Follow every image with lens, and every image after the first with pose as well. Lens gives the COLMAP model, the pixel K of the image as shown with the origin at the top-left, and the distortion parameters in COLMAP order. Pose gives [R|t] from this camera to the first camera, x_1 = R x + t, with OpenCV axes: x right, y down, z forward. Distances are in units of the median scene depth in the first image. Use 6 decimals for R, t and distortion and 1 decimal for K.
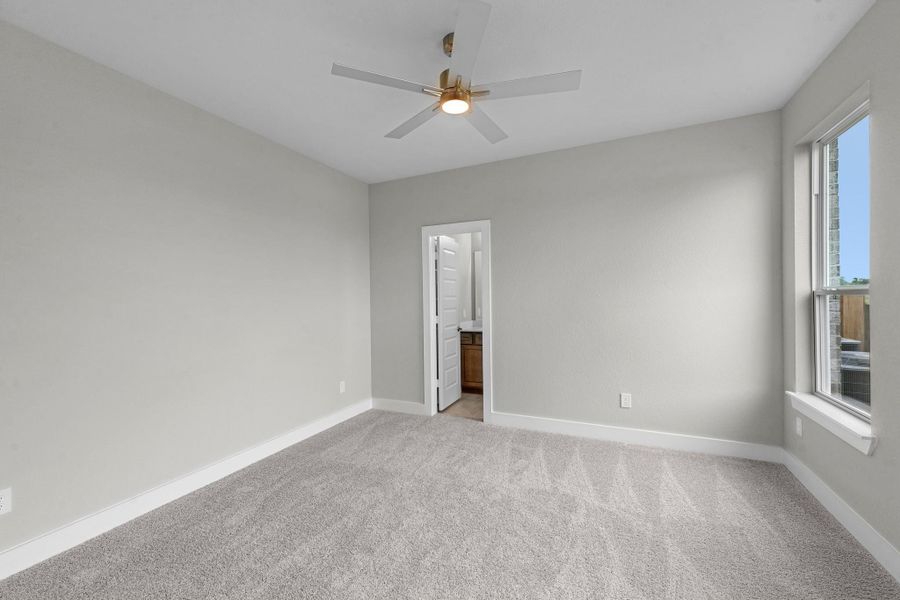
lens RADIAL K [[366.7, 0, 446.6], [0, 366.7, 295.4], [0, 0, 1]] dist [0.005457, -0.000035]
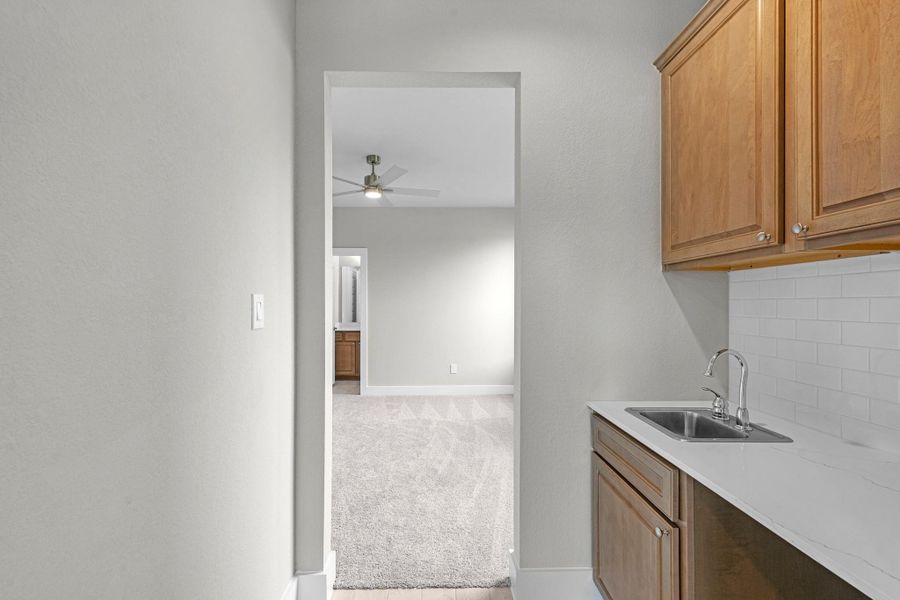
lens RADIAL K [[366.7, 0, 449.4], [0, 366.7, 300.7], [0, 0, 1]] dist [0.005457, -0.000035]
pose [[0.891788, 0.012113, 0.452292, -0.340378], [-0.010179, 0.999926, -0.006708, -0.000213], [-0.452339, 0.001378, 0.891845, -0.558183]]
